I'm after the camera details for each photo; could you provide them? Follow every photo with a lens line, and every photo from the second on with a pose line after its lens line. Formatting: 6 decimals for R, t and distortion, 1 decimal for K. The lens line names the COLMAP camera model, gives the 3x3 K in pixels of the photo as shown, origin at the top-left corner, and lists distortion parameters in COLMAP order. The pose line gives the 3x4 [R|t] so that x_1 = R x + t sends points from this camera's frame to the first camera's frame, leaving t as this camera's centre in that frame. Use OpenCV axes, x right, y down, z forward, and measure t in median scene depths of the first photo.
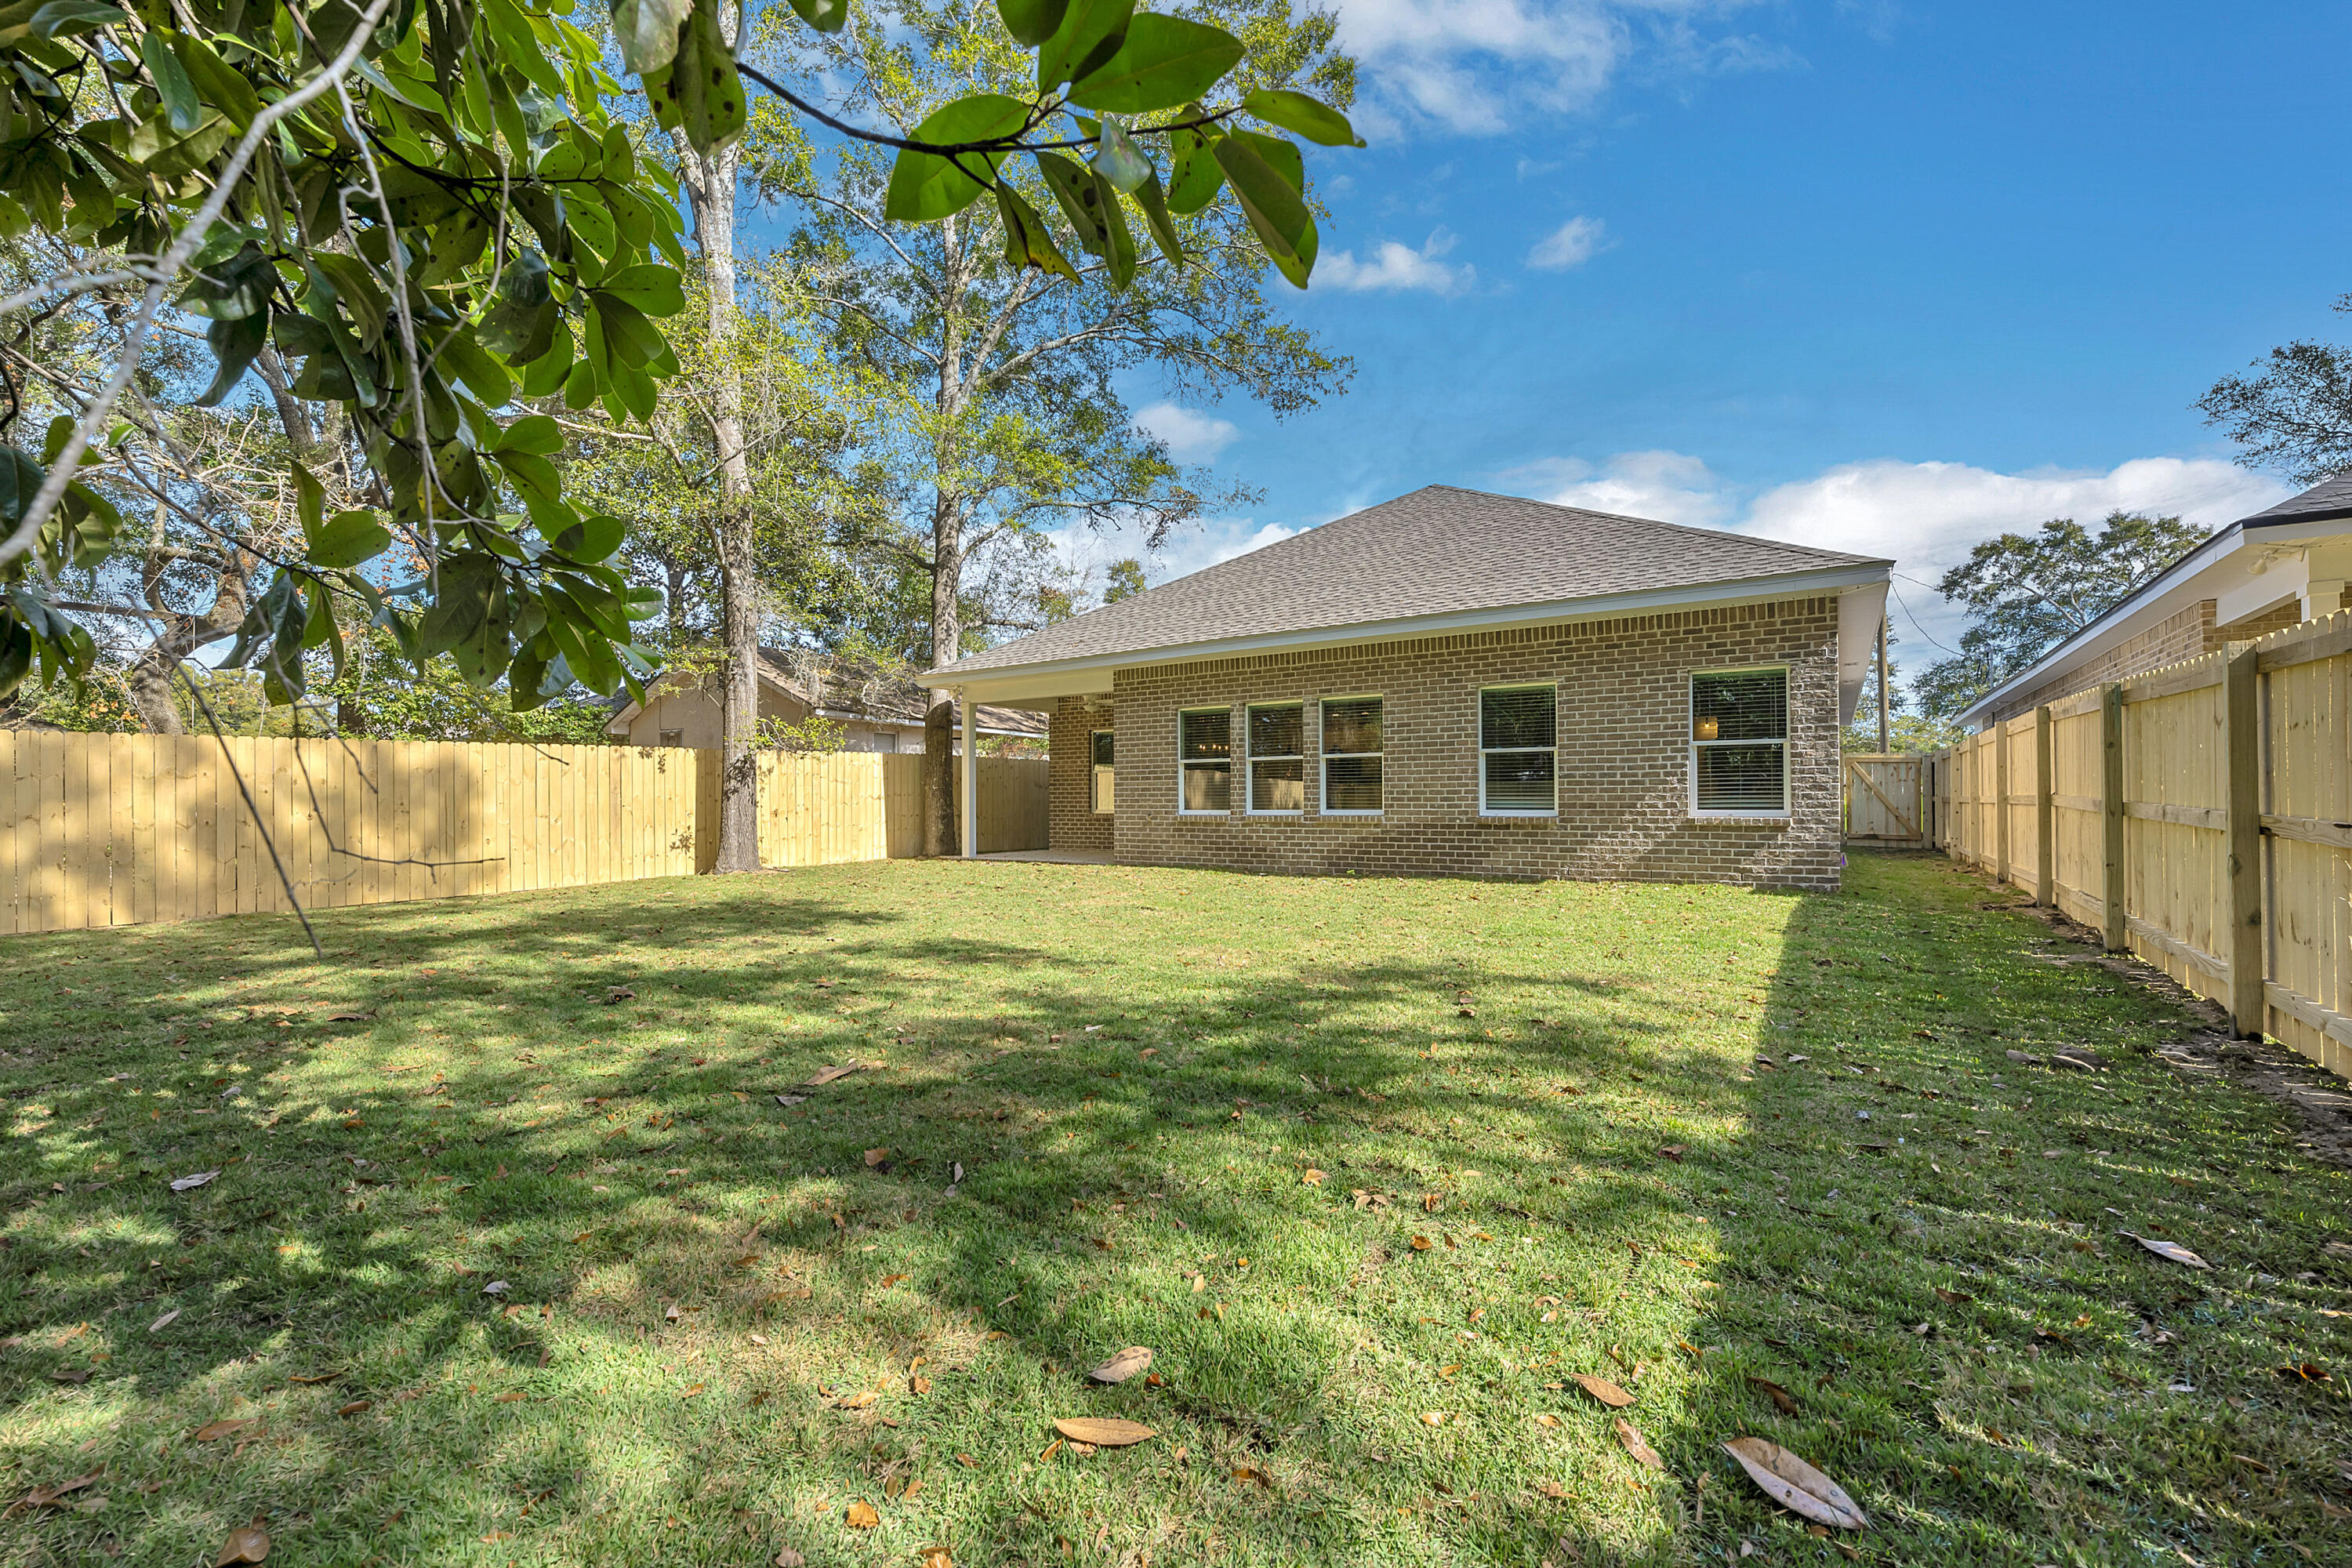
lens RADIAL K [[961.5, 0, 1173.9], [0, 961.5, 784.8], [0, 0, 1]] dist [-0.013207, -0.000230]
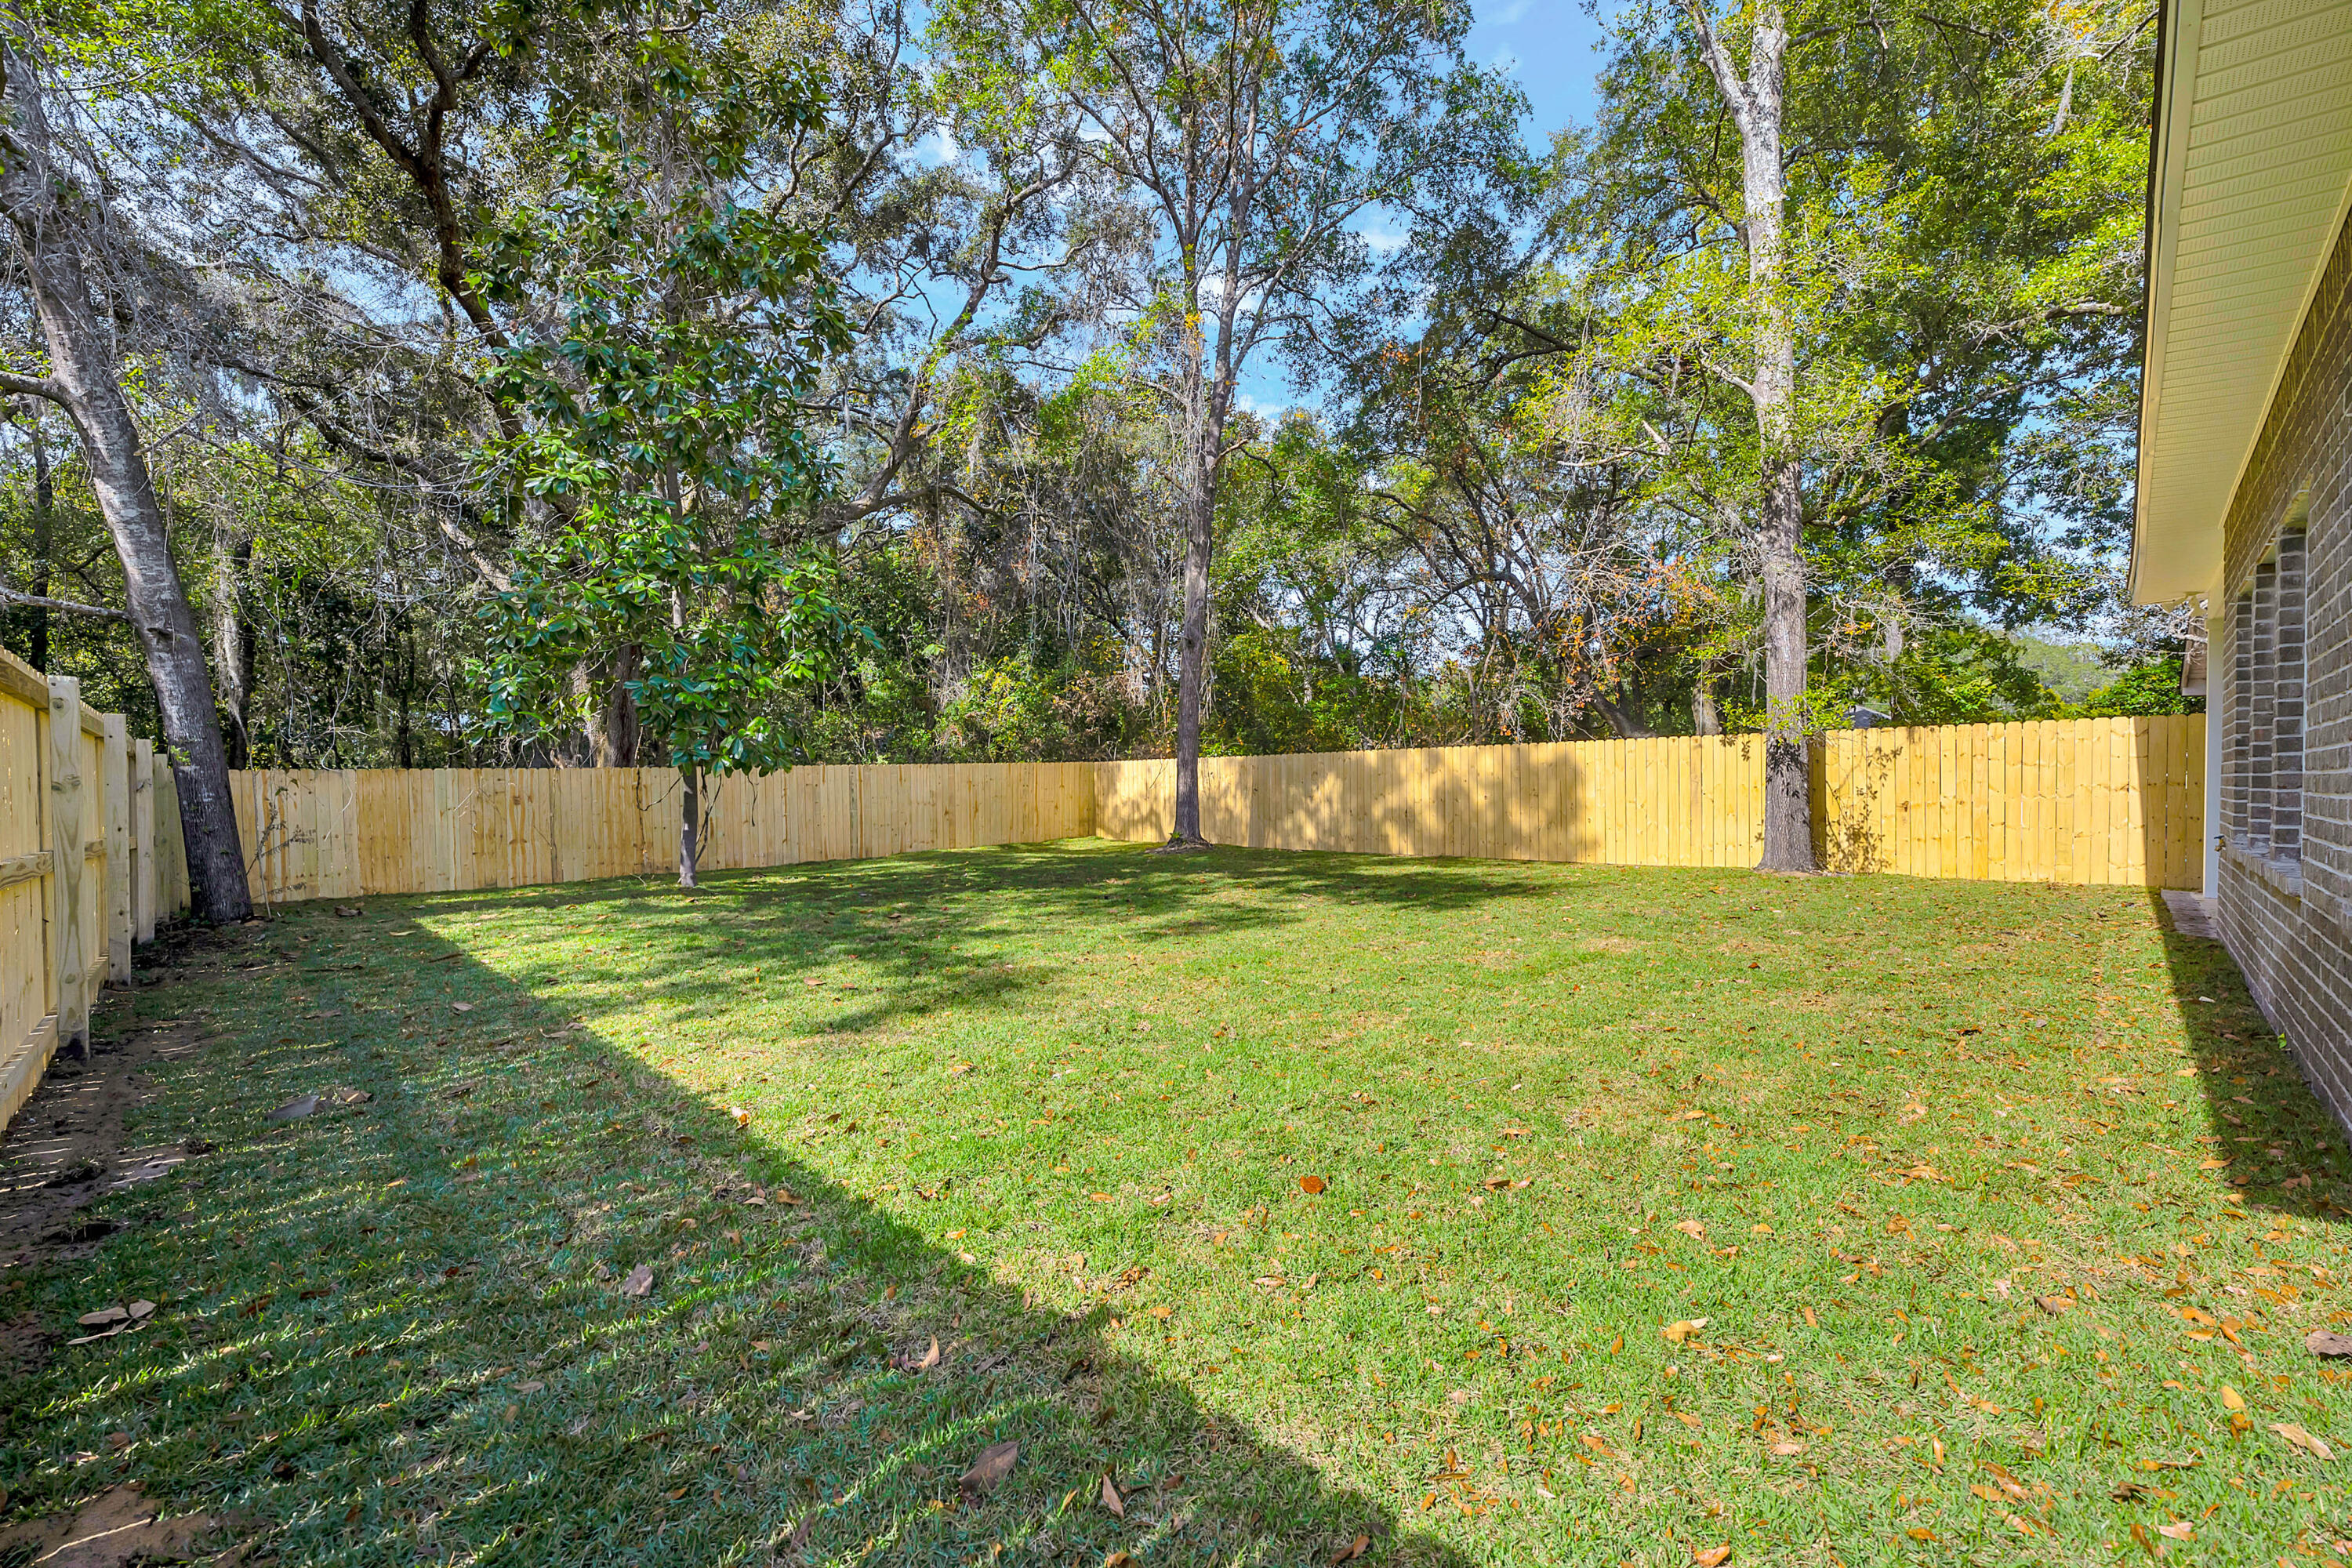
lens RADIAL K [[961.5, 0, 1176.2], [0, 961.5, 795.9], [0, 0, 1]] dist [-0.013207, -0.000230]
pose [[-0.176340, 0.014388, -0.984224, 0.625001], [0.013002, 0.999840, 0.012287, 0.004984], [0.984243, -0.010631, -0.176499, 0.720537]]
